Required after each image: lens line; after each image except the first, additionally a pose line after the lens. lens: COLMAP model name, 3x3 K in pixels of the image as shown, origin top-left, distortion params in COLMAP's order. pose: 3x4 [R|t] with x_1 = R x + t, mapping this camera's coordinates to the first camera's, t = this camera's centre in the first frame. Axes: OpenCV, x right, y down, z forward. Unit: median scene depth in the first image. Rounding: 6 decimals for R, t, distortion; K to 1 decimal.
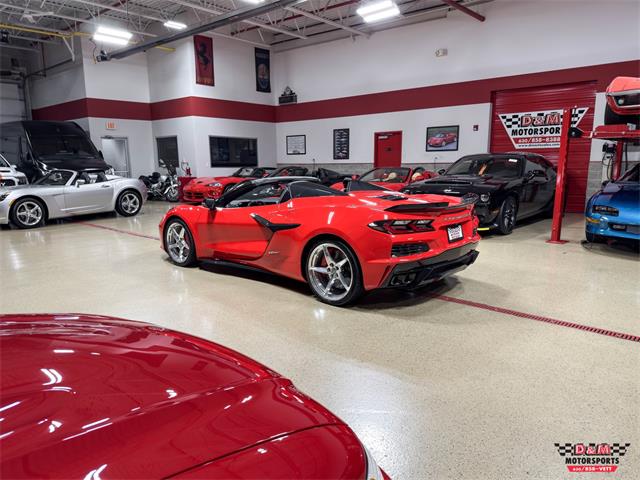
lens RADIAL K [[462.8, 0, 319.9], [0, 462.8, 257.4], [0, 0, 1]] dist [0.086978, -0.133047]
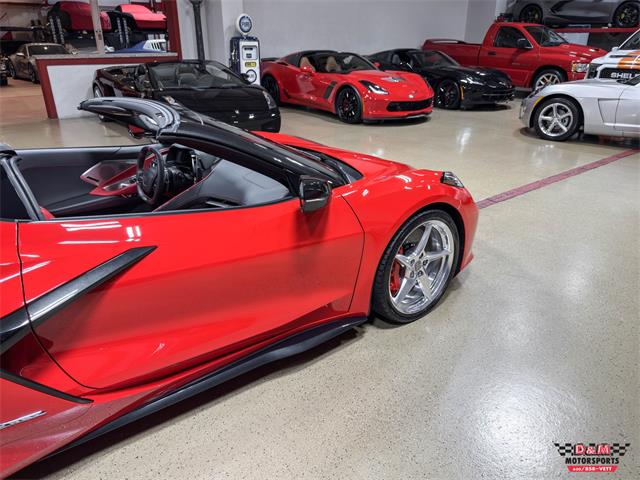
lens RADIAL K [[459.9, 0, 318.5], [0, 459.9, 247.4], [0, 0, 1]] dist [0.019515, -0.021652]
pose [[-0.174164, 0.410991, -0.894848, 0.139306], [-0.197795, 0.875615, 0.440654, -0.135836], [0.964647, 0.253743, -0.071209, 0.620404]]
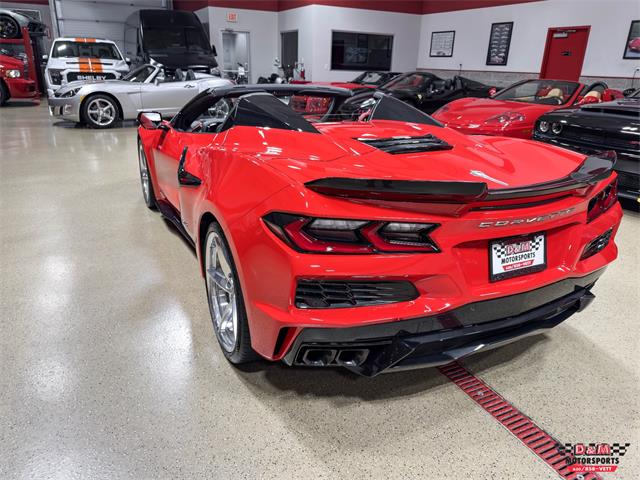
lens RADIAL K [[459.9, 0, 318.5], [0, 459.9, 247.4], [0, 0, 1]] dist [0.019515, -0.021652]
pose [[0.927607, 0.172501, -0.331342, 0.102895], [-0.114178, 0.975472, 0.188197, -0.044424], [0.355679, -0.136741, 0.924551, 0.228337]]
